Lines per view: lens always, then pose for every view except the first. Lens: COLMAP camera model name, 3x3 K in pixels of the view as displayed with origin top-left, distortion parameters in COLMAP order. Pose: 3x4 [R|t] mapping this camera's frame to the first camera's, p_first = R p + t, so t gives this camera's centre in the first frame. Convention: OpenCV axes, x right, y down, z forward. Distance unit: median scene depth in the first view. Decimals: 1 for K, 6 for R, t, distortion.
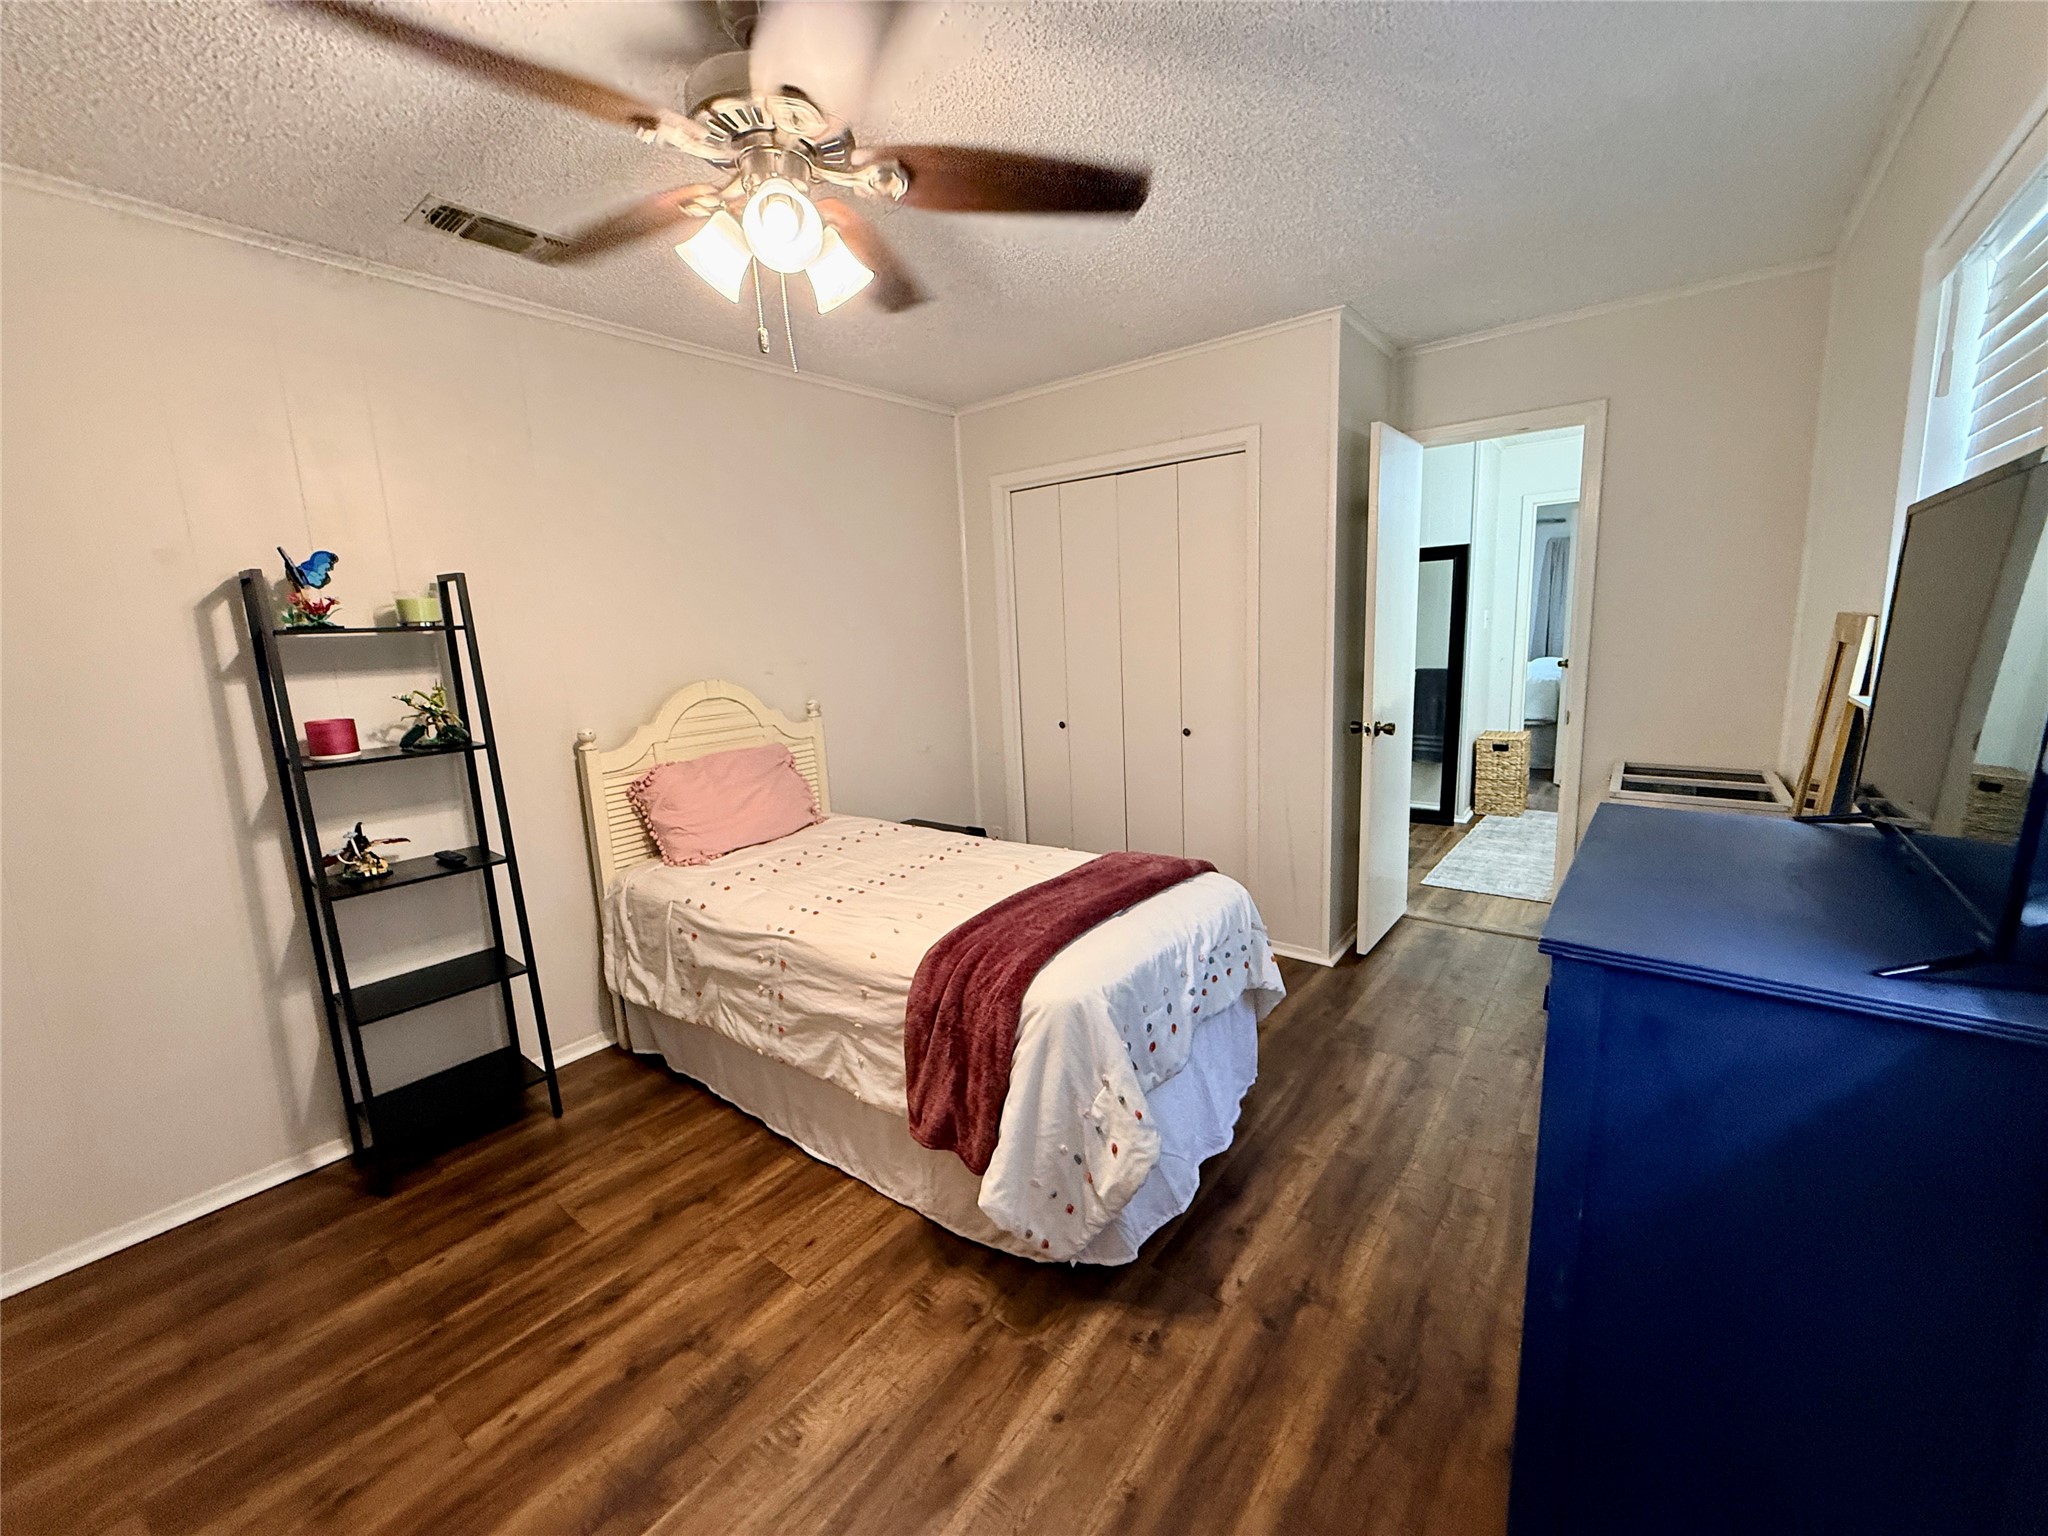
lens RADIAL K [[817.4, 0, 1014.3], [0, 817.4, 770.9], [0, 0, 1]] dist [0.003020, -0.001511]
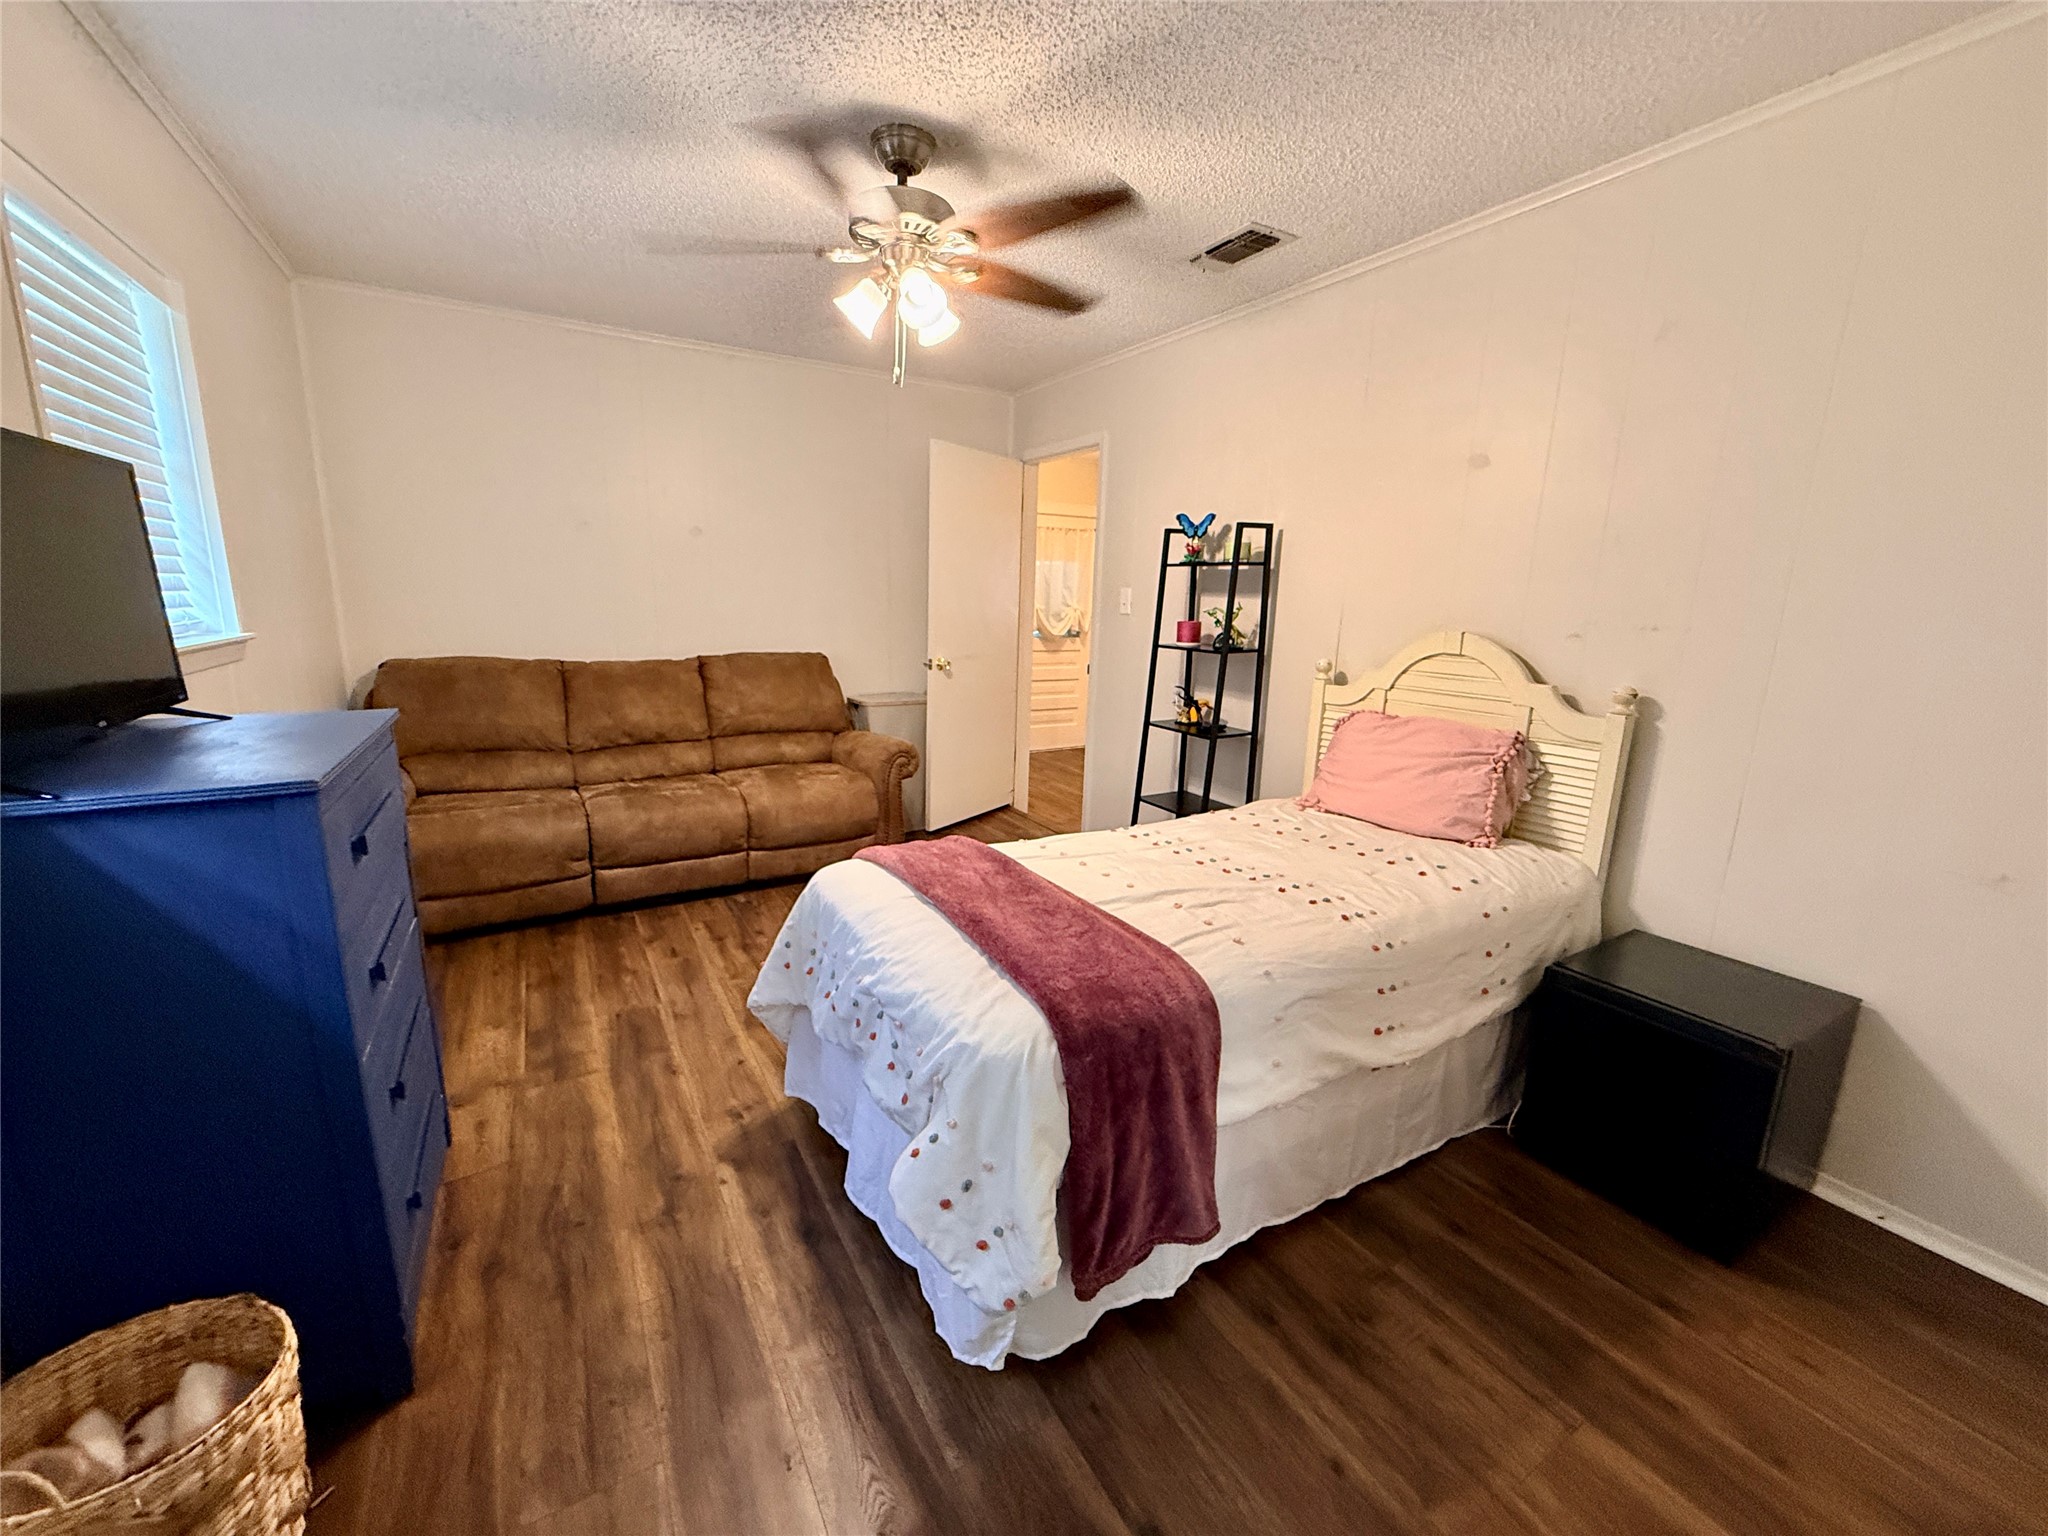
lens RADIAL K [[817.4, 0, 1024.3], [0, 817.4, 766.7], [0, 0, 1]] dist [0.003020, -0.001511]
pose [[-0.360941, 0.223350, -0.905448, 0.987399], [-0.174363, 0.937615, 0.300792, -0.273182], [0.916143, 0.266445, -0.299480, 1.547148]]
